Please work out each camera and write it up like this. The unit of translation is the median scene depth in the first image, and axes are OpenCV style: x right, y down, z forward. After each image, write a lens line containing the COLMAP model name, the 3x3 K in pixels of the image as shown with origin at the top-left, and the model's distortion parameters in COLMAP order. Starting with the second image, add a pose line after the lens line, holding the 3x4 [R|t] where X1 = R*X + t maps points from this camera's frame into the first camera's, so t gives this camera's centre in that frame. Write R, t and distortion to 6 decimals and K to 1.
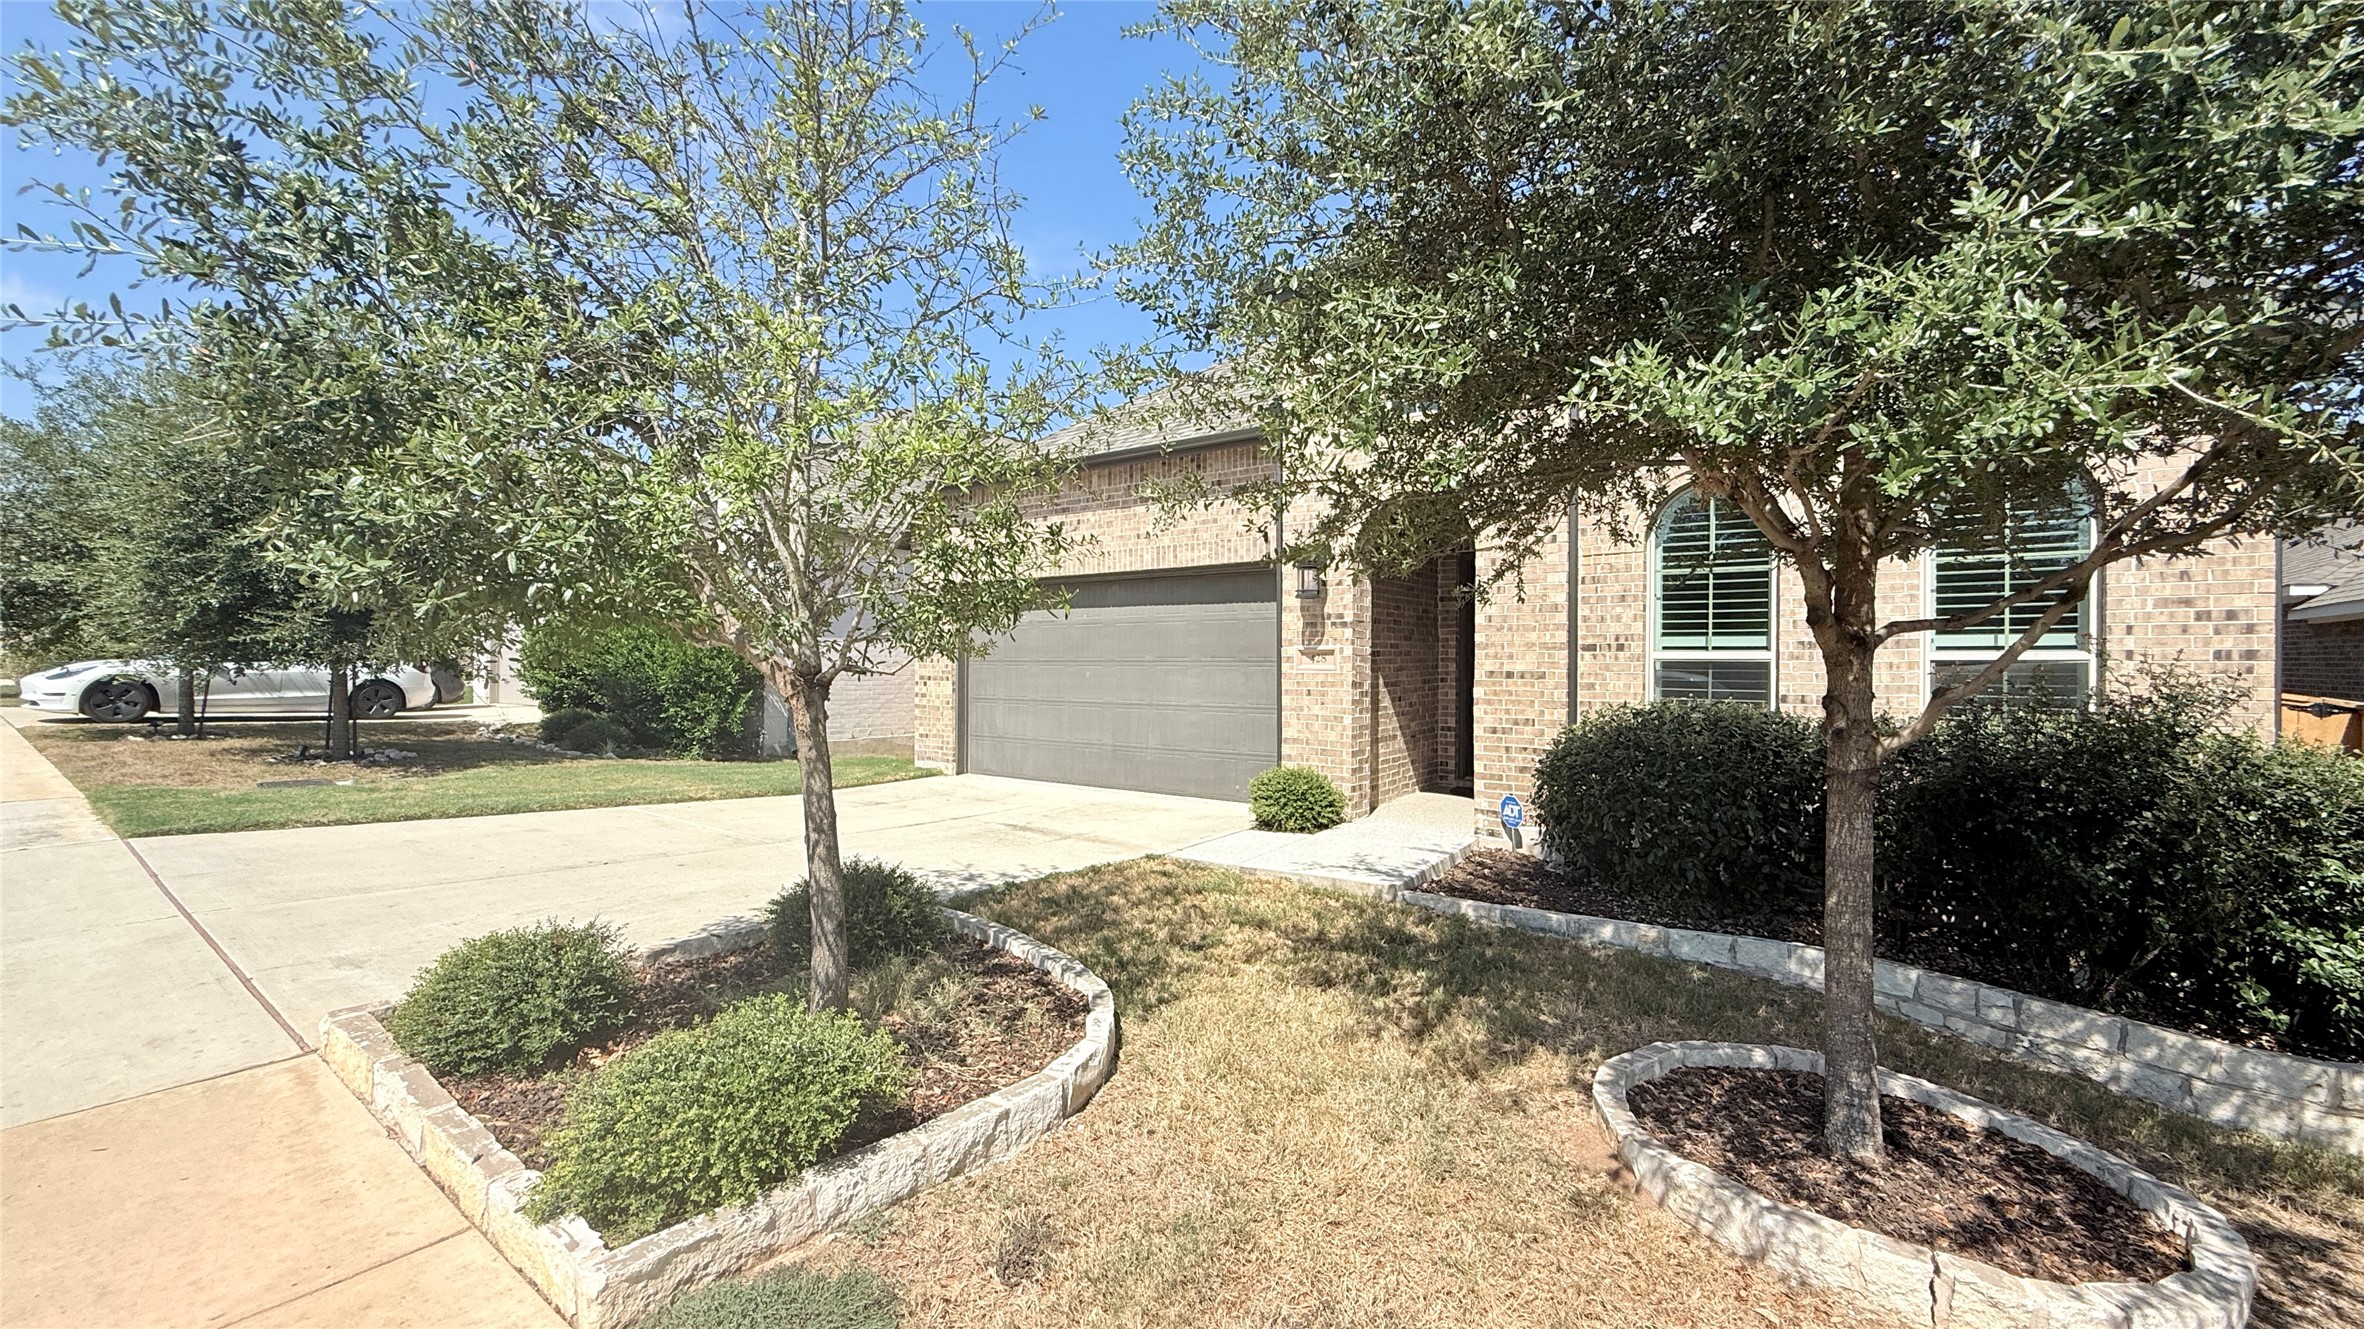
lens RADIAL K [[866.0, 0, 1192.7], [0, 866.0, 663.2], [0, 0, 1]] dist [-0.000761, -0.000020]
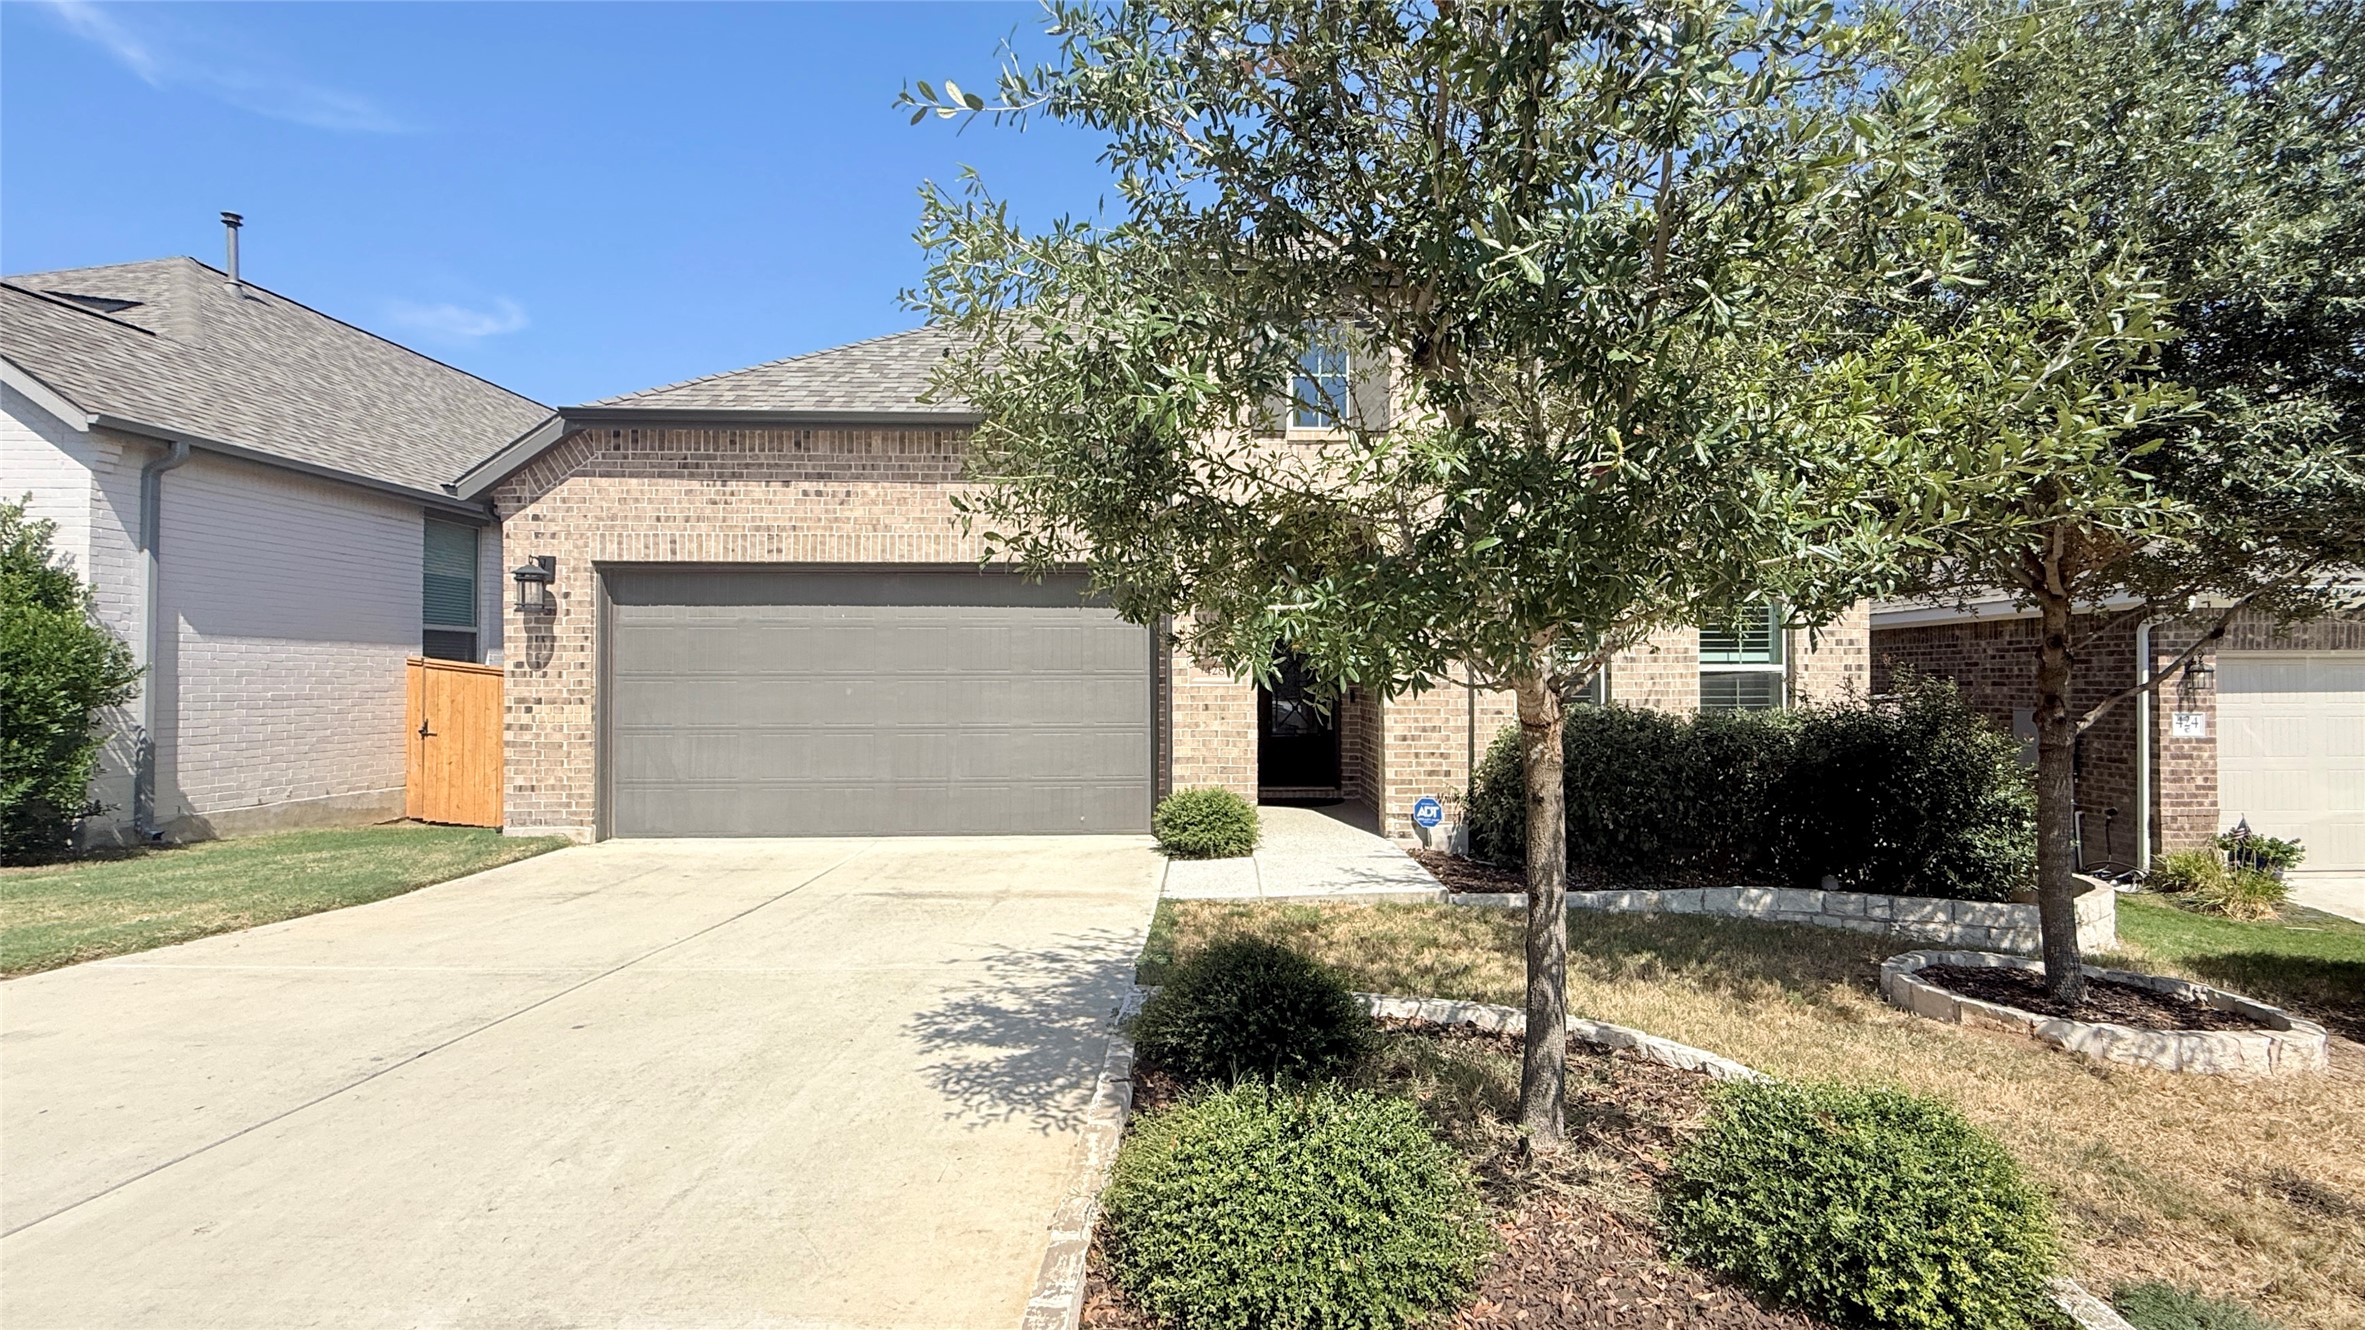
lens RADIAL K [[940.3, 0, 1193.1], [0, 940.3, 669.8], [0, 0, 1]] dist [-0.001299, 0.000369]
pose [[0.814992, -0.000789, 0.579472, -0.773469], [0.004352, 0.999979, -0.004759, -0.002710], [-0.579457, 0.006400, 0.814978, 0.303085]]
